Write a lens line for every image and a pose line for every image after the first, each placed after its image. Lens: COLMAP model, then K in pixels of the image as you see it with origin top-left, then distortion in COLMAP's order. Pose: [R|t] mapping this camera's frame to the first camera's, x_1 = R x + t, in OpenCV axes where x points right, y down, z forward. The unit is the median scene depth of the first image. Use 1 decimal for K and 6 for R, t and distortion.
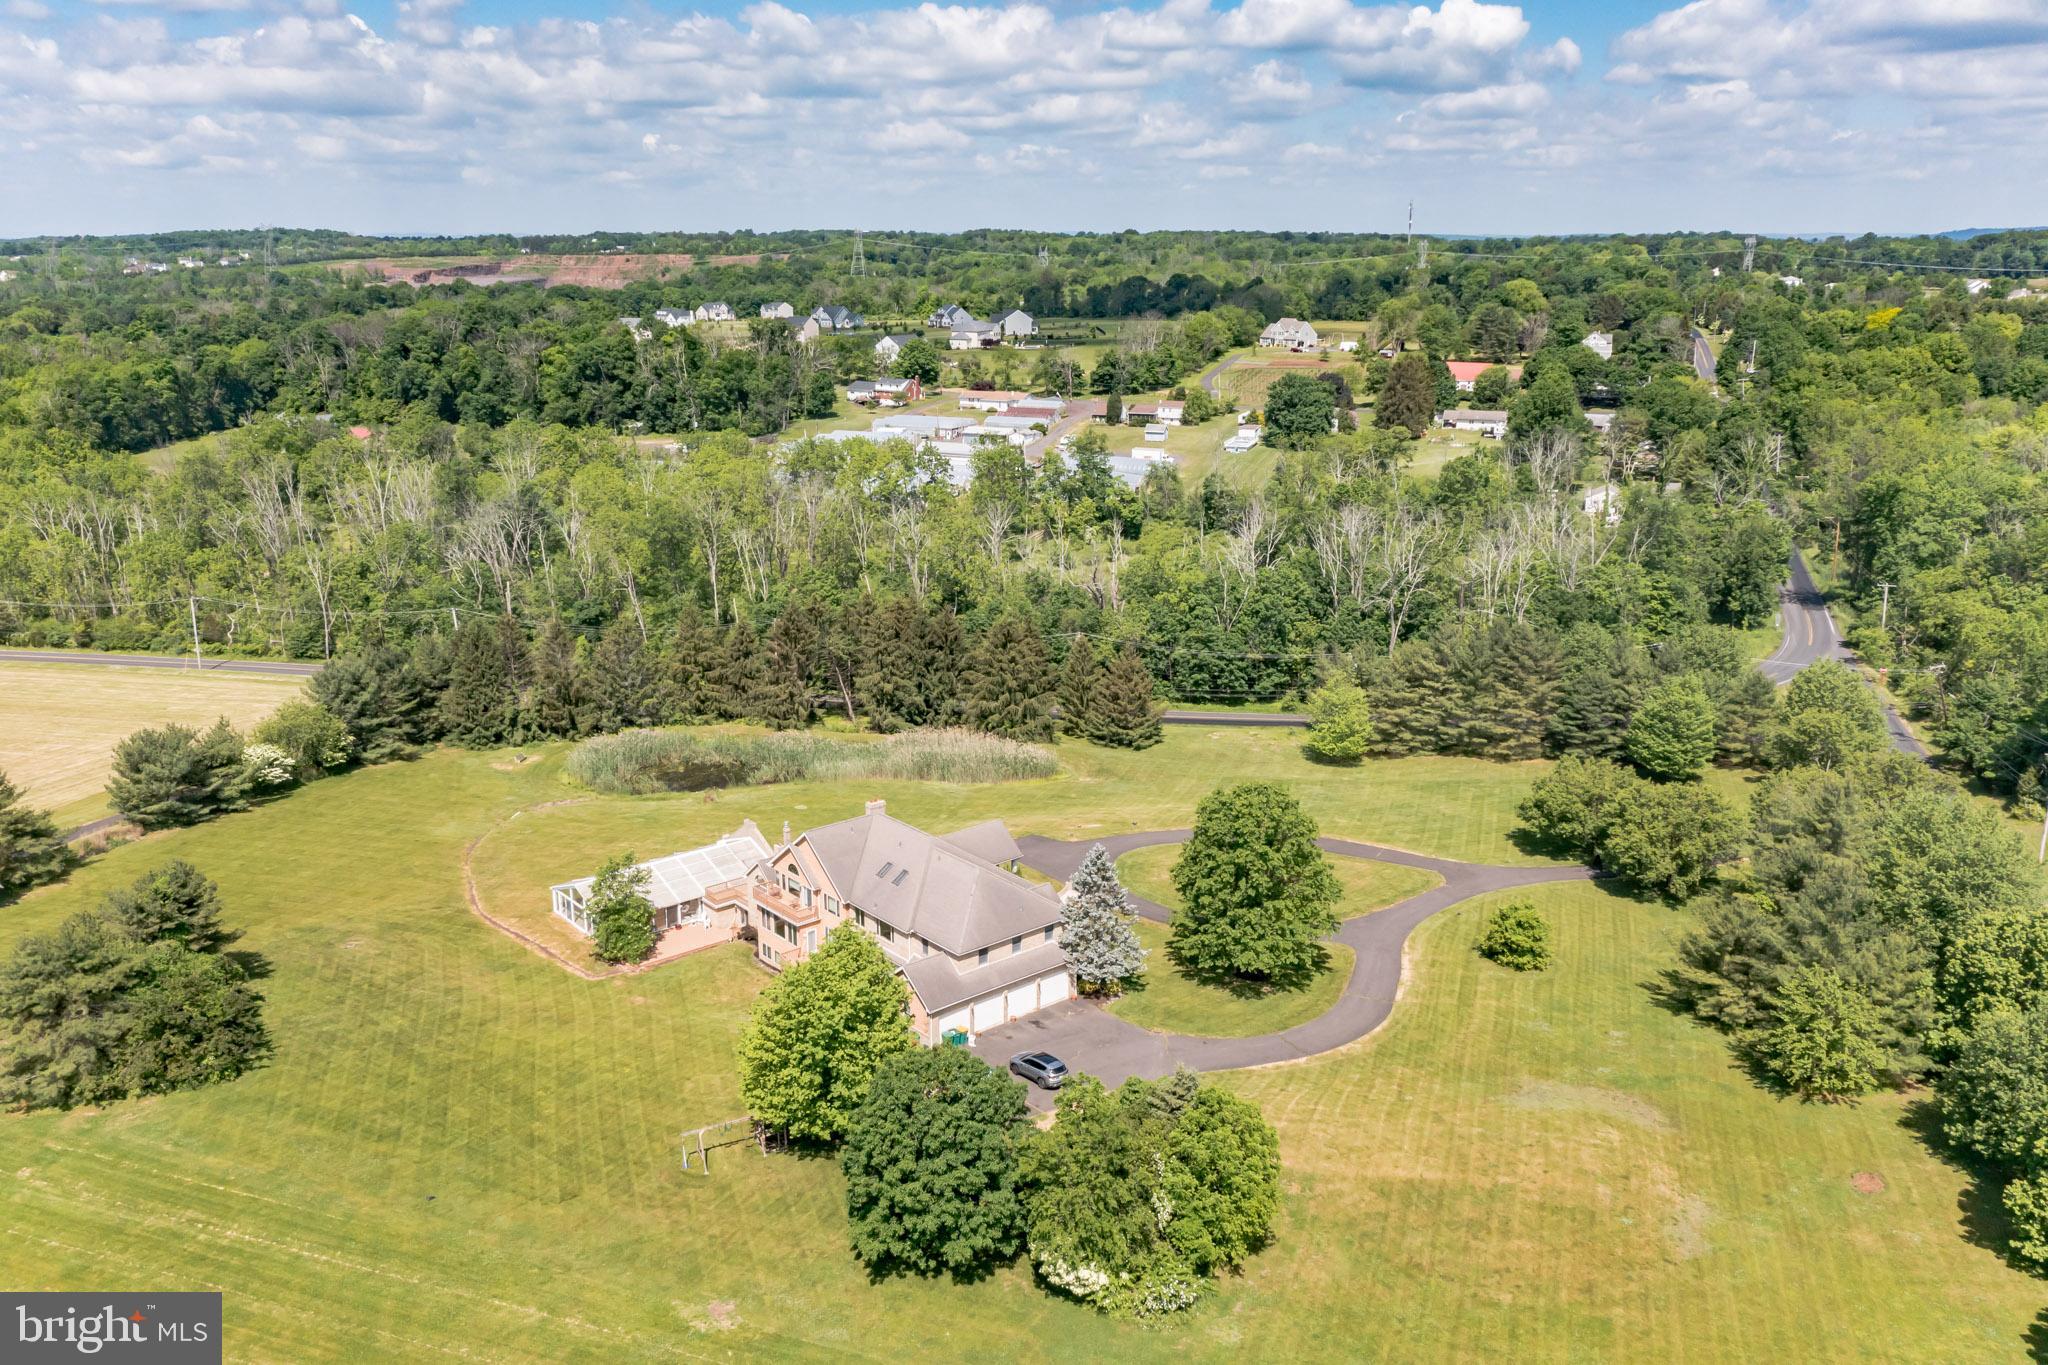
lens RADIAL K [[1740.4, 0, 1012.3], [0, 1740.4, 674.4], [0, 0, 1]] dist [0.000830, 0.007465]
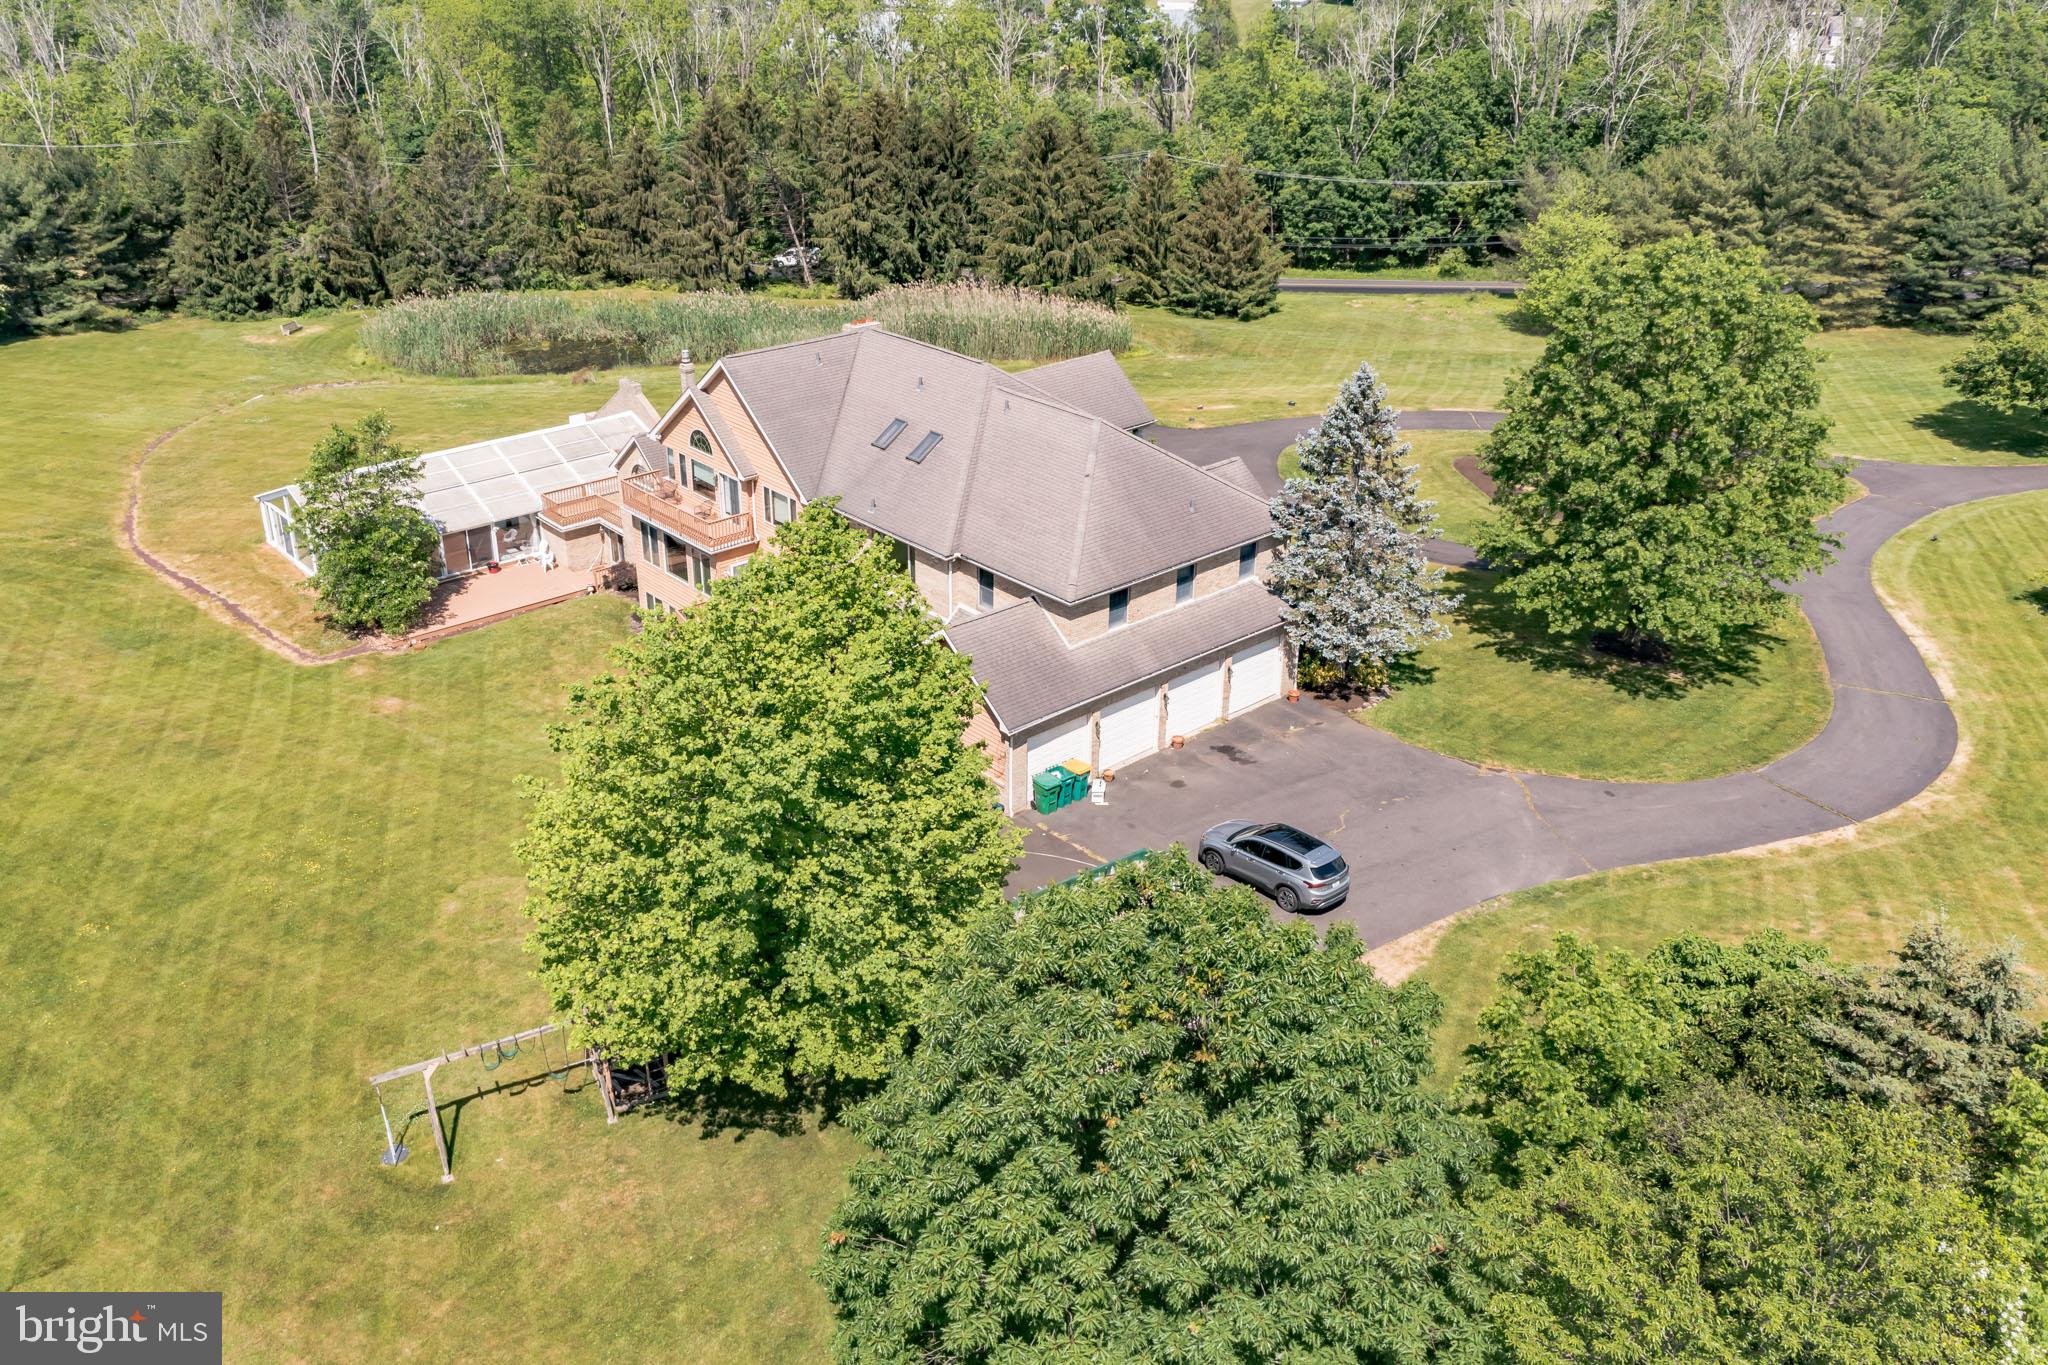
lens RADIAL K [[1740.4, 0, 1012.3], [0, 1740.4, 674.4], [0, 0, 1]] dist [0.000830, 0.007465]
pose [[0.999675, -0.004896, 0.025004, -0.036124], [0.000446, 0.984577, 0.174950, 0.064949], [-0.025475, -0.174883, 0.984260, 0.359768]]
